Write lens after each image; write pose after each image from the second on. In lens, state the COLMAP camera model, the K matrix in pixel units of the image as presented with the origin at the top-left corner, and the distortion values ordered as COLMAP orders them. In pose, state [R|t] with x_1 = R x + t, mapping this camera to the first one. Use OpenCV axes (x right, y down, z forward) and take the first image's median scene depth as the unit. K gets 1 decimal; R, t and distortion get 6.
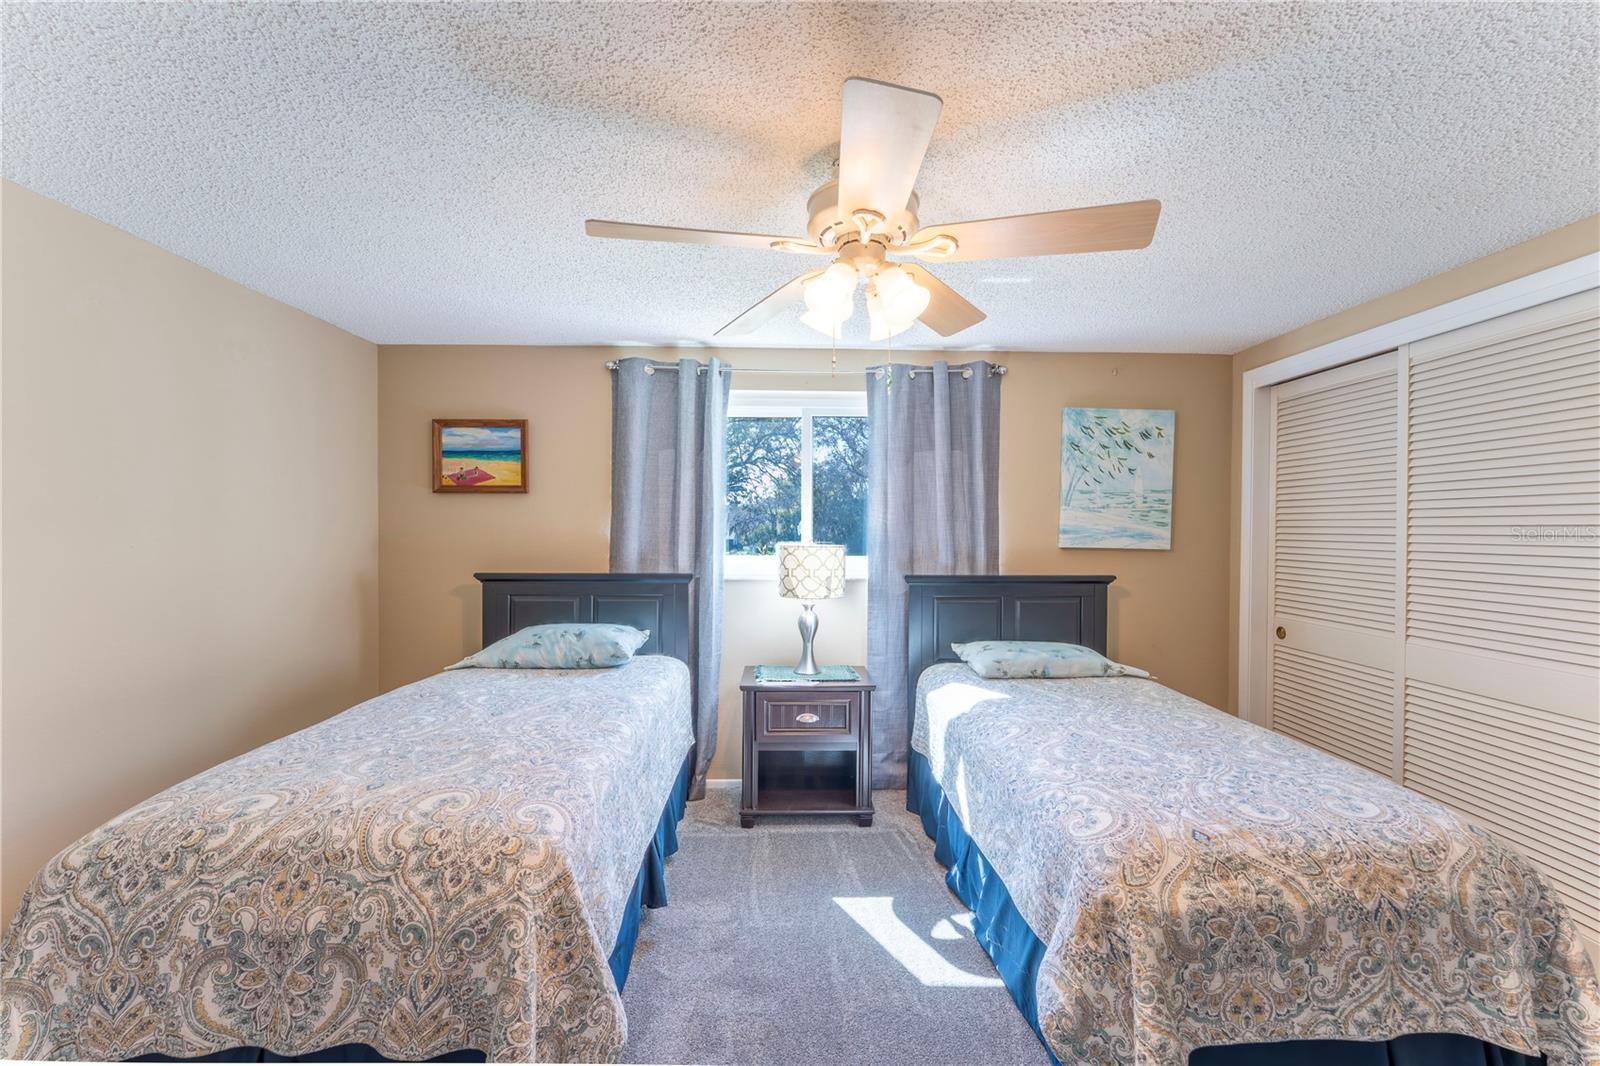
lens RADIAL K [[651.2, 0, 800.0], [0, 651.2, 533.0], [0, 0, 1]] dist [0.000192, 0.000104]
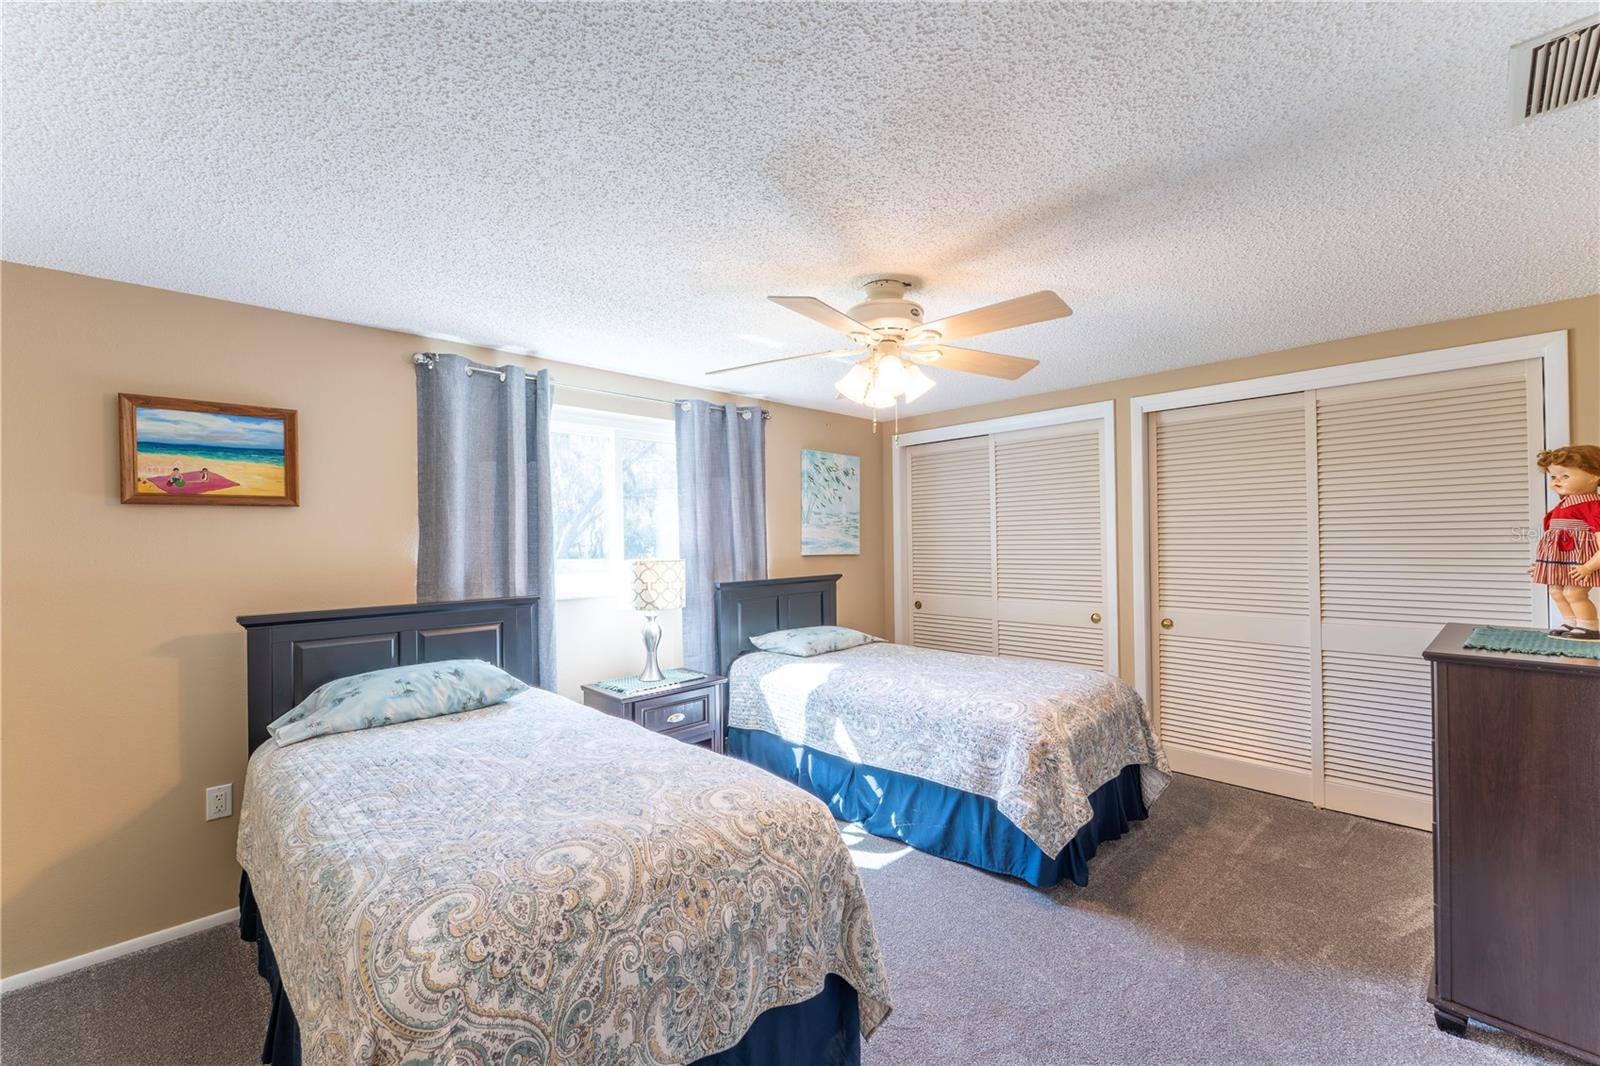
lens RADIAL K [[646.4, 0, 798.0], [0, 646.4, 538.2], [0, 0, 1]] dist [0.000827, -0.001237]
pose [[0.737112, -0.014829, 0.675608, -0.570706], [0.025591, 0.999655, -0.005979, -0.005735], [-0.675286, 0.021697, 0.737236, 0.055472]]
